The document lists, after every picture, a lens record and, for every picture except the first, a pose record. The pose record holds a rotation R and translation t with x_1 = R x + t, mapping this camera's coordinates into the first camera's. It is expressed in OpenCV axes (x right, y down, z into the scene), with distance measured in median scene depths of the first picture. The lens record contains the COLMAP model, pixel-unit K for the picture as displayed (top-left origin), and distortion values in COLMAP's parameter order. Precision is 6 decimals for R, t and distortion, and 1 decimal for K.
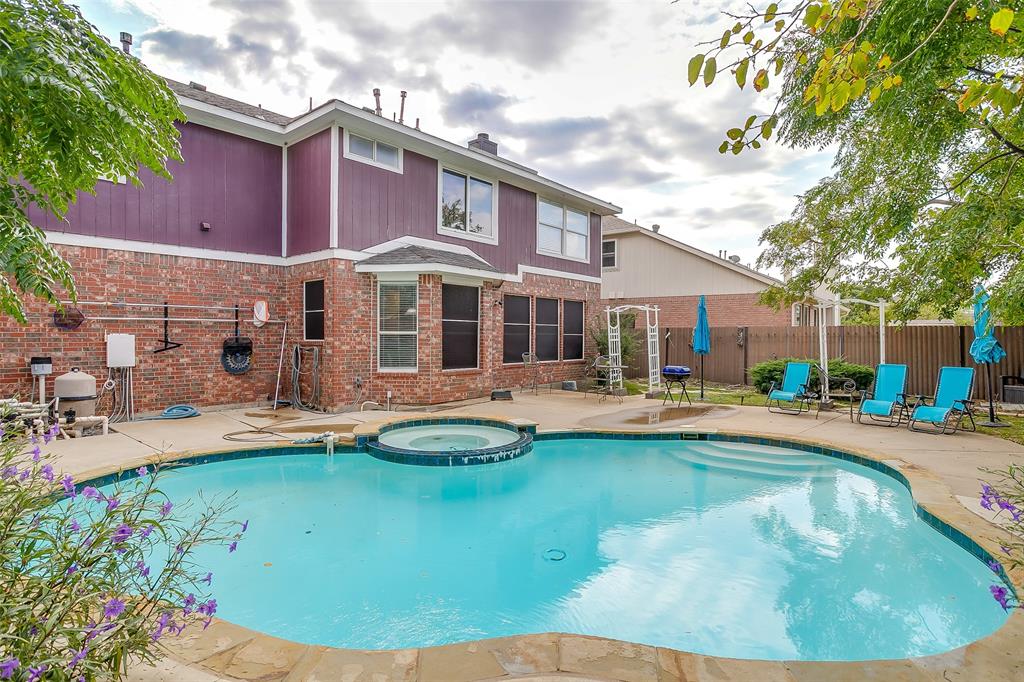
lens RADIAL K [[541.1, 0, 512.9], [0, 541.1, 334.5], [0, 0, 1]] dist [0.000665, 0.000227]
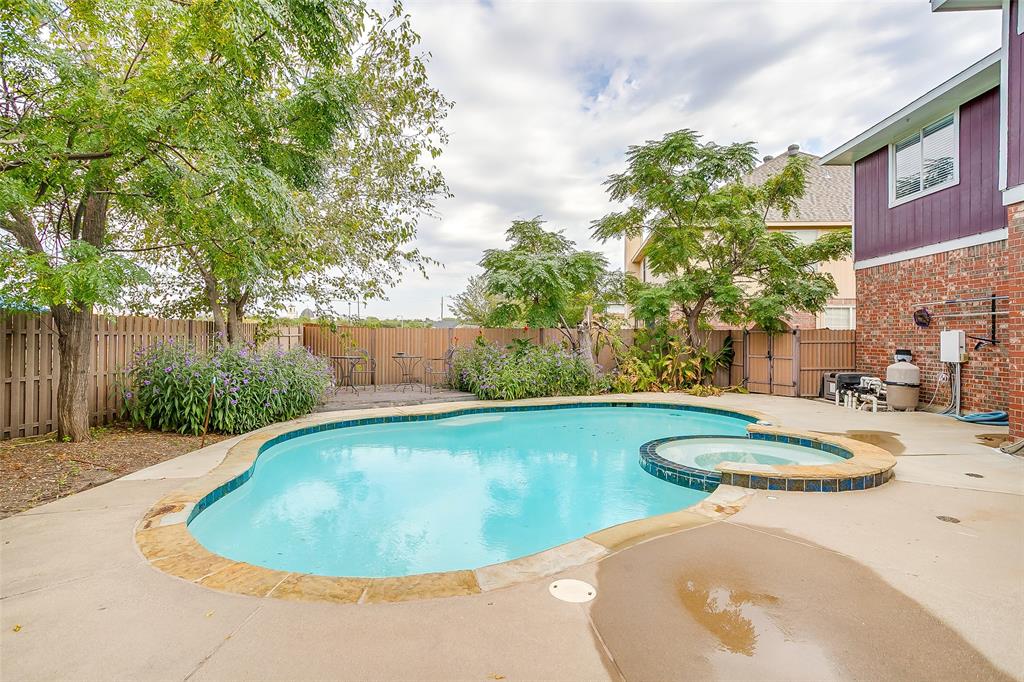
lens RADIAL K [[541.1, 0, 512.9], [0, 541.1, 334.5], [0, 0, 1]] dist [0.000665, 0.000227]
pose [[-0.777165, -0.008522, -0.629239, 0.561236], [-0.002568, 0.999943, -0.010371, 0.018856], [0.629292, -0.006444, -0.777143, 1.228795]]
